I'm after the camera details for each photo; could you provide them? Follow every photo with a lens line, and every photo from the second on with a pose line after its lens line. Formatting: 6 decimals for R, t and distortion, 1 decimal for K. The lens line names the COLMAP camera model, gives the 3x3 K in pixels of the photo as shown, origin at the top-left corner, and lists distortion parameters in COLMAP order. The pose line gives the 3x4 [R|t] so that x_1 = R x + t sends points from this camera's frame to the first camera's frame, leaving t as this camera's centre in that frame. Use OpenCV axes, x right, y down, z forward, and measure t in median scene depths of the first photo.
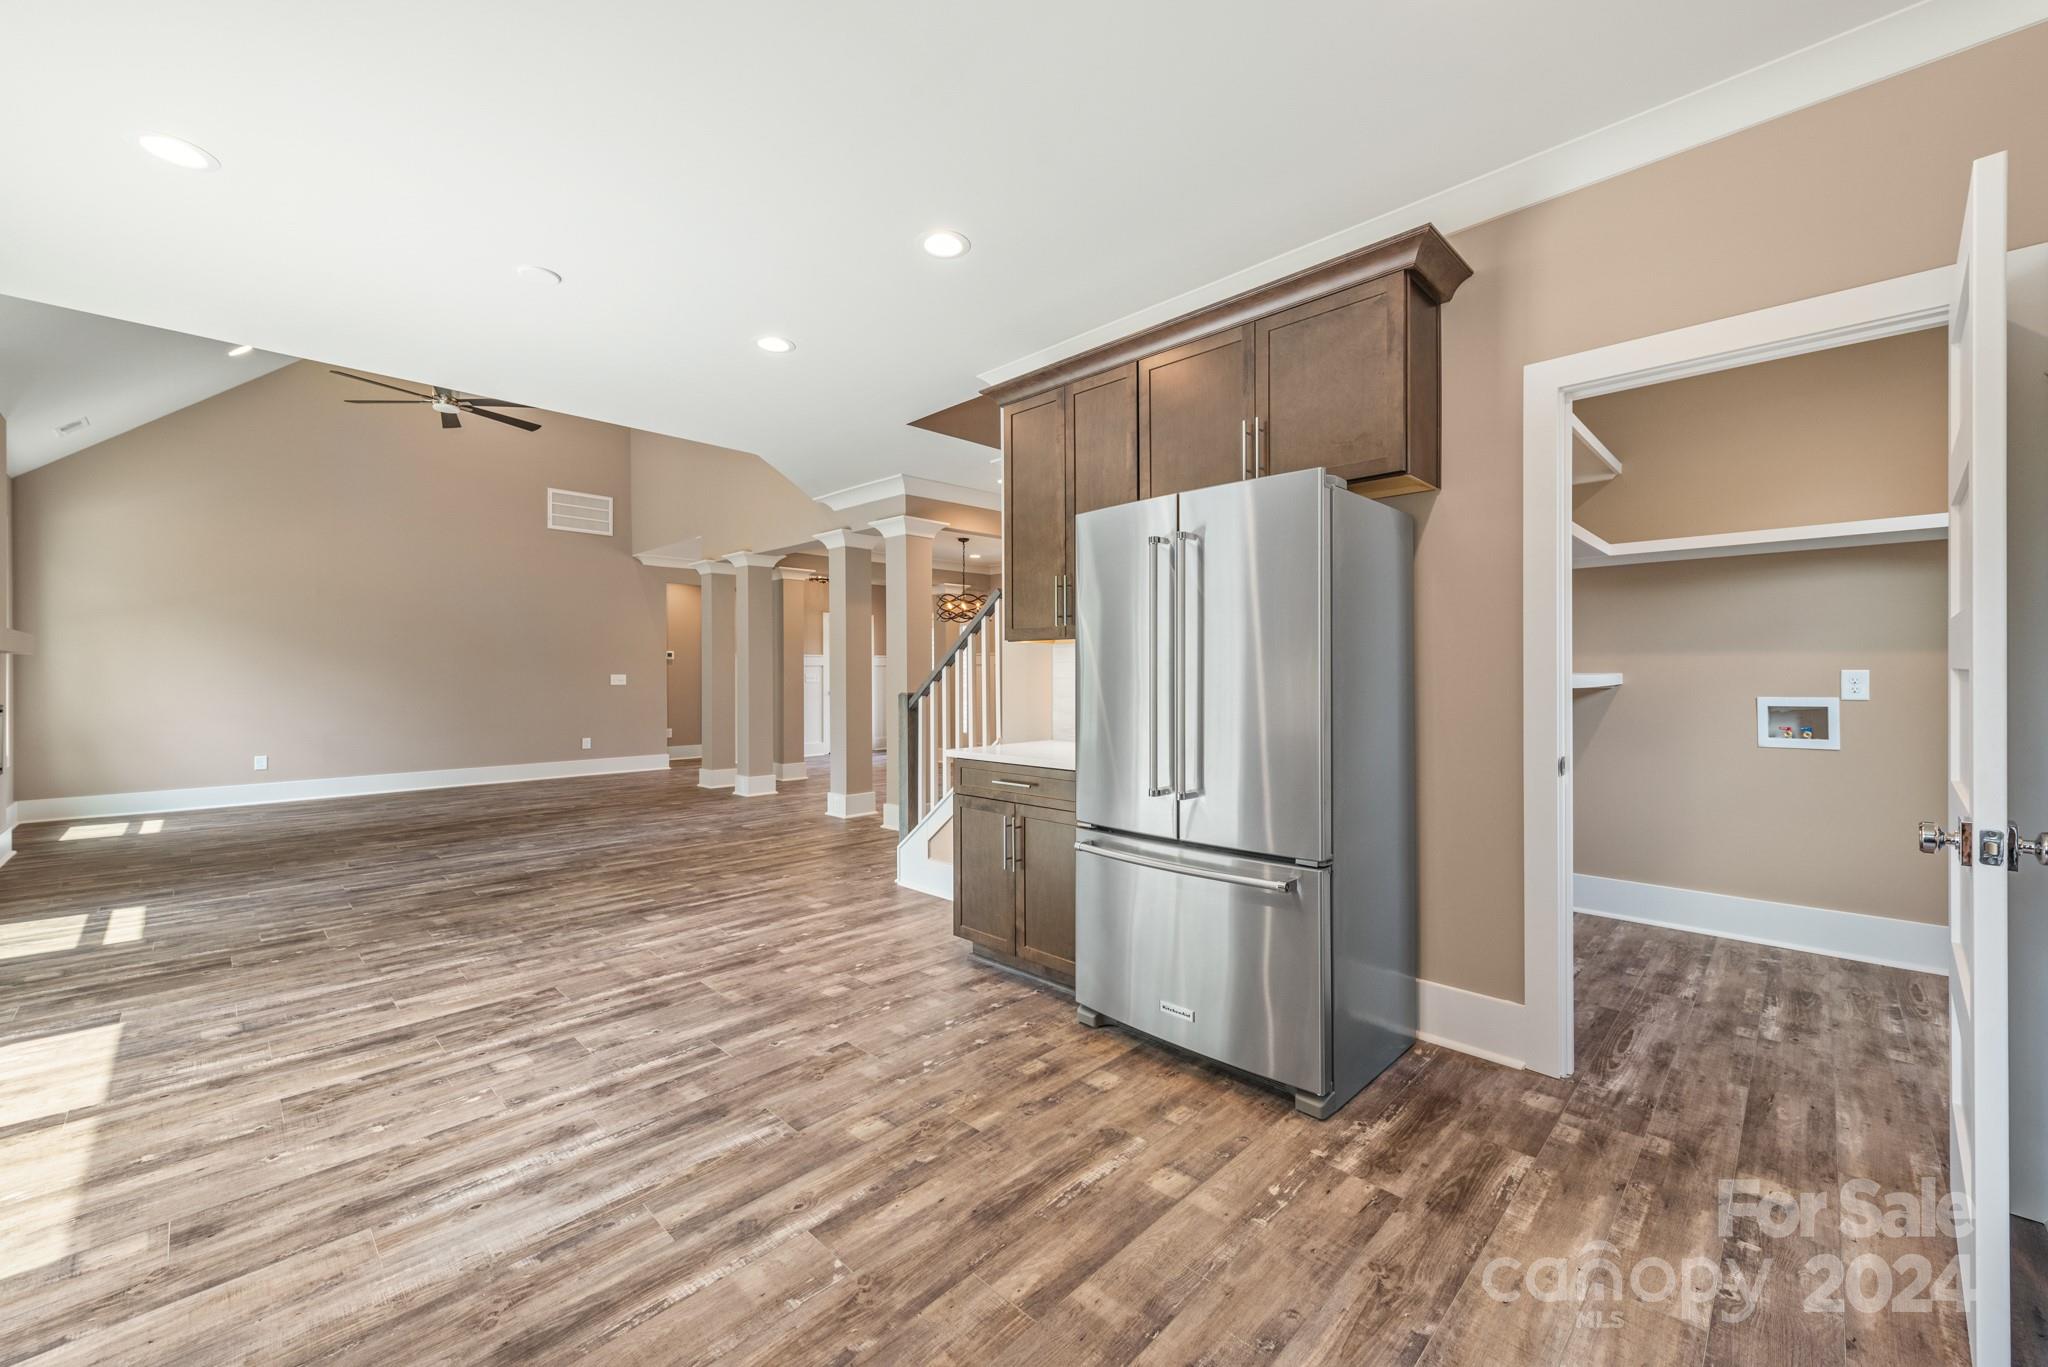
lens RADIAL K [[801.0, 0, 1032.9], [0, 801.0, 677.5], [0, 0, 1]] dist [0.017372, -0.005286]
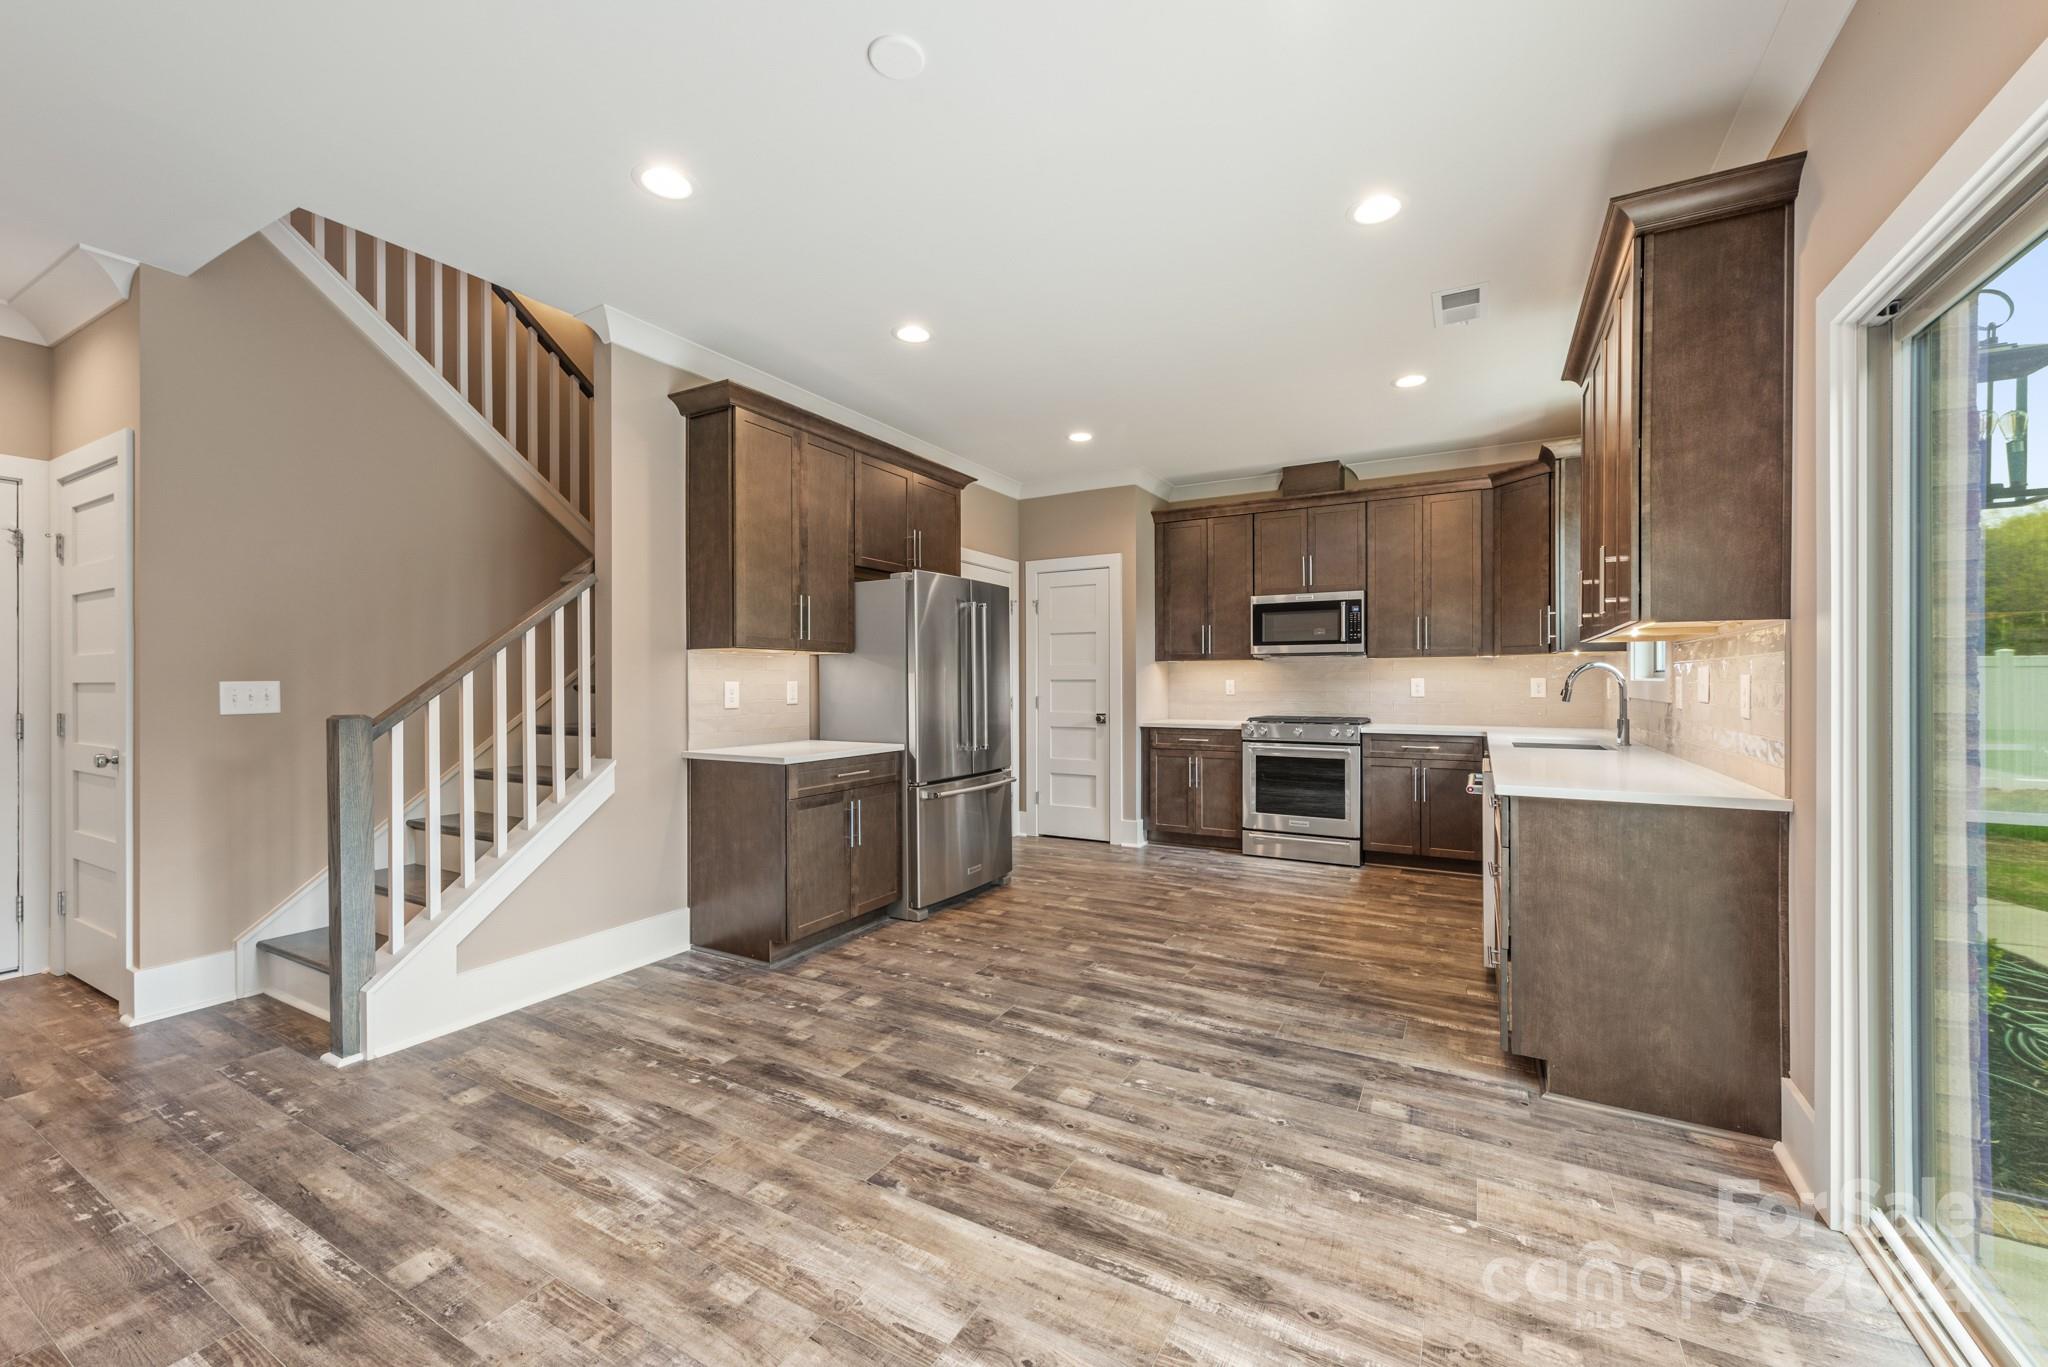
lens RADIAL K [[798.0, 0, 1037.1], [0, 798.0, 683.5], [0, 0, 1]] dist [0.011266, -0.004594]
pose [[-0.262207, 0.002398, 0.965009, -1.518976], [0.009638, 0.999954, 0.000134, 0.003149], [-0.964963, 0.009336, -0.262218, 1.281013]]
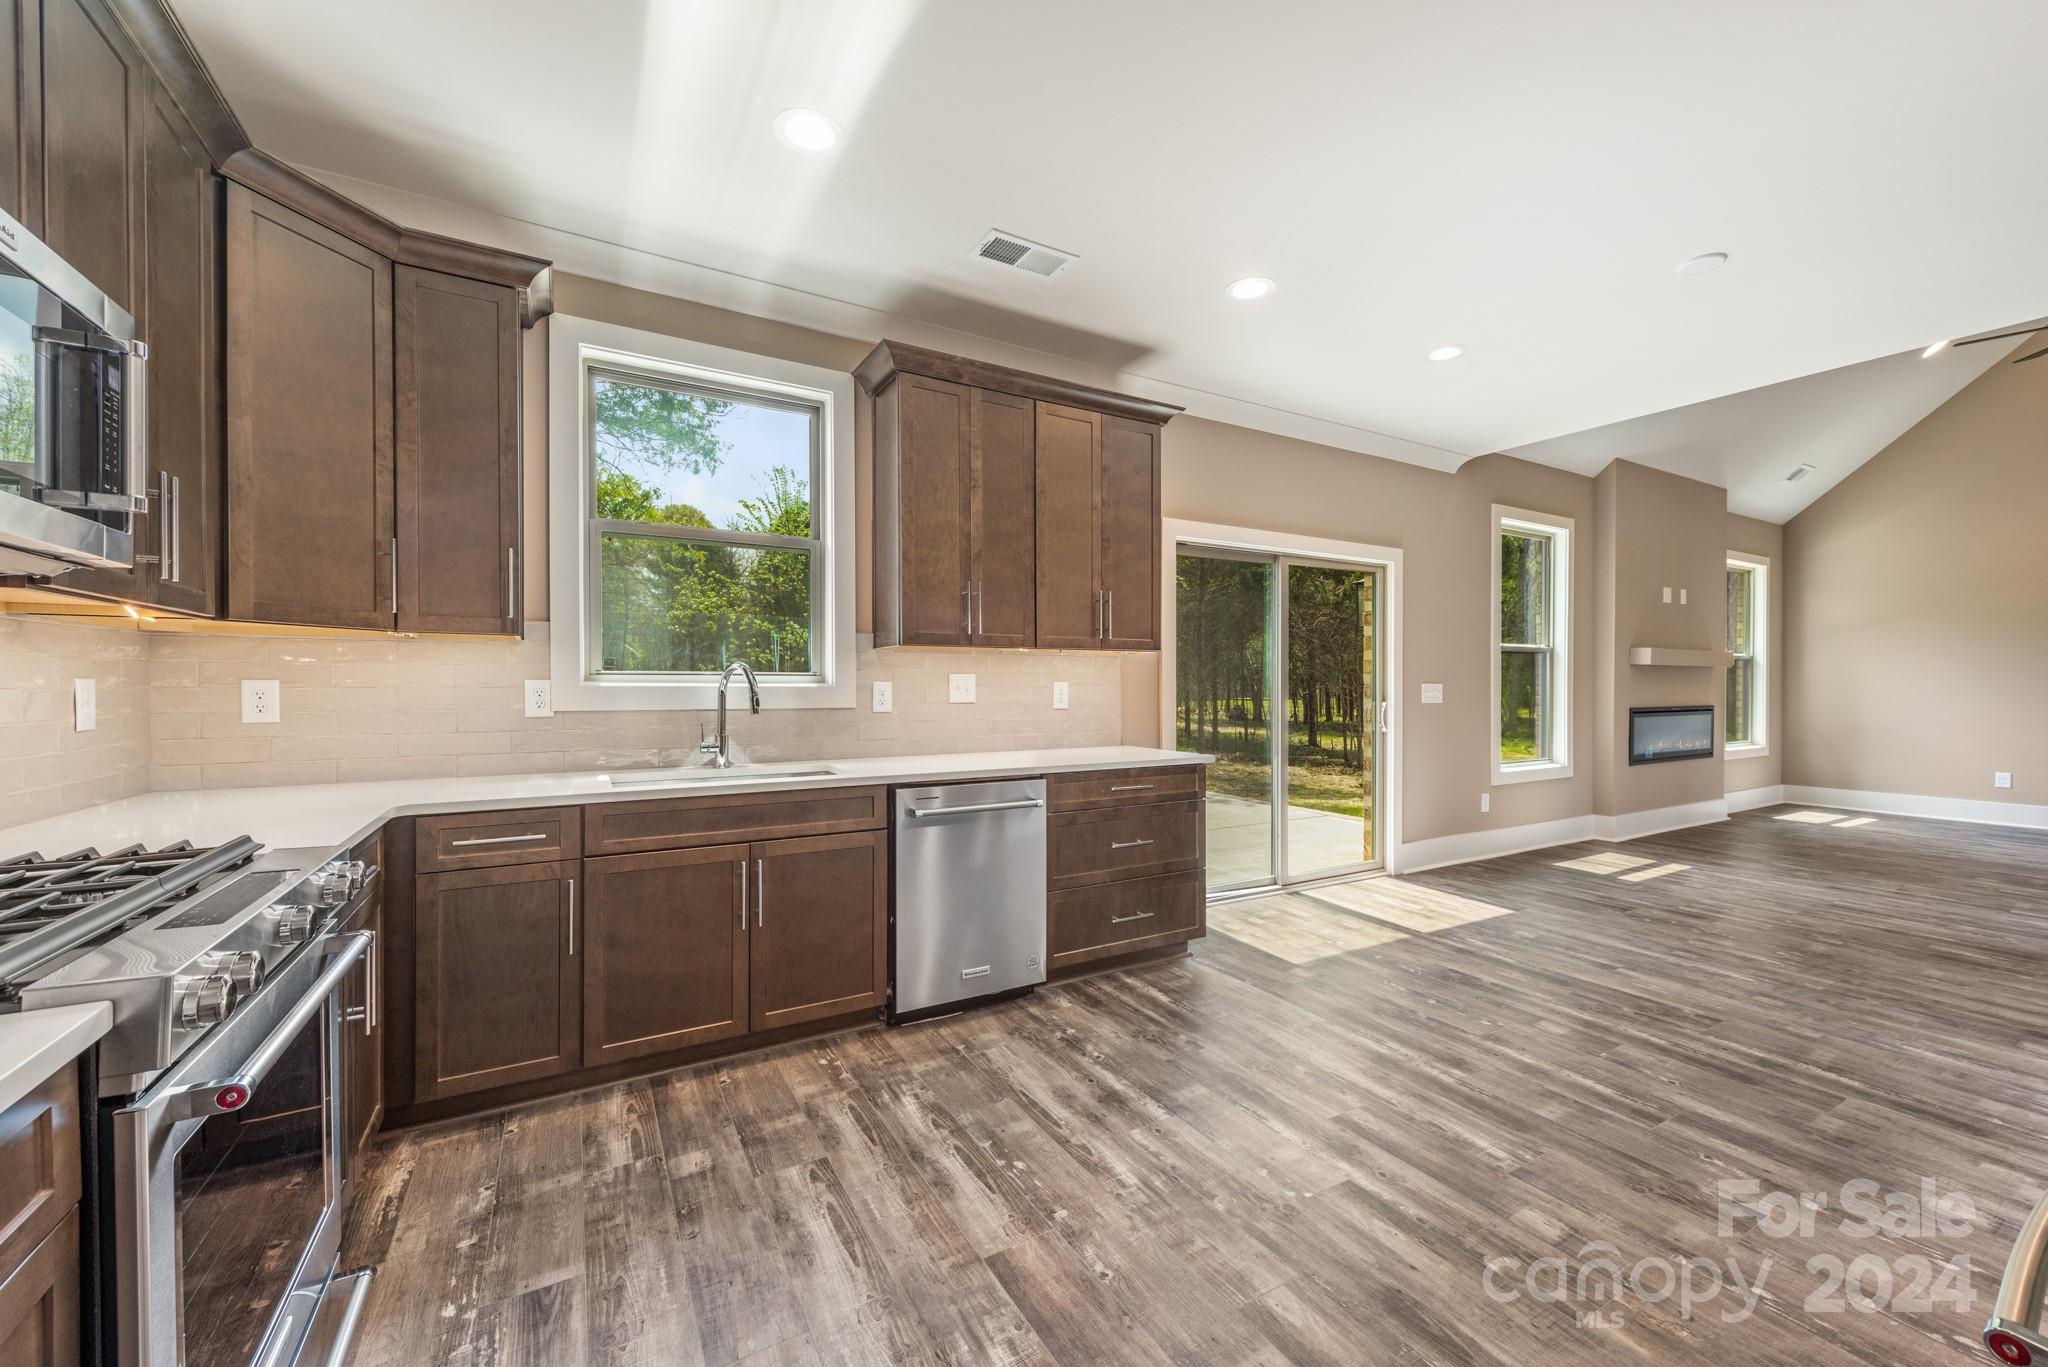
lens RADIAL K [[798.0, 0, 1037.1], [0, 798.0, 683.5], [0, 0, 1]] dist [0.011266, -0.004594]
pose [[-0.267008, 0.002896, -0.963690, 0.622776], [-0.006232, 0.999969, 0.004732, -0.001784], [0.963674, 0.007269, -0.266982, 0.604118]]
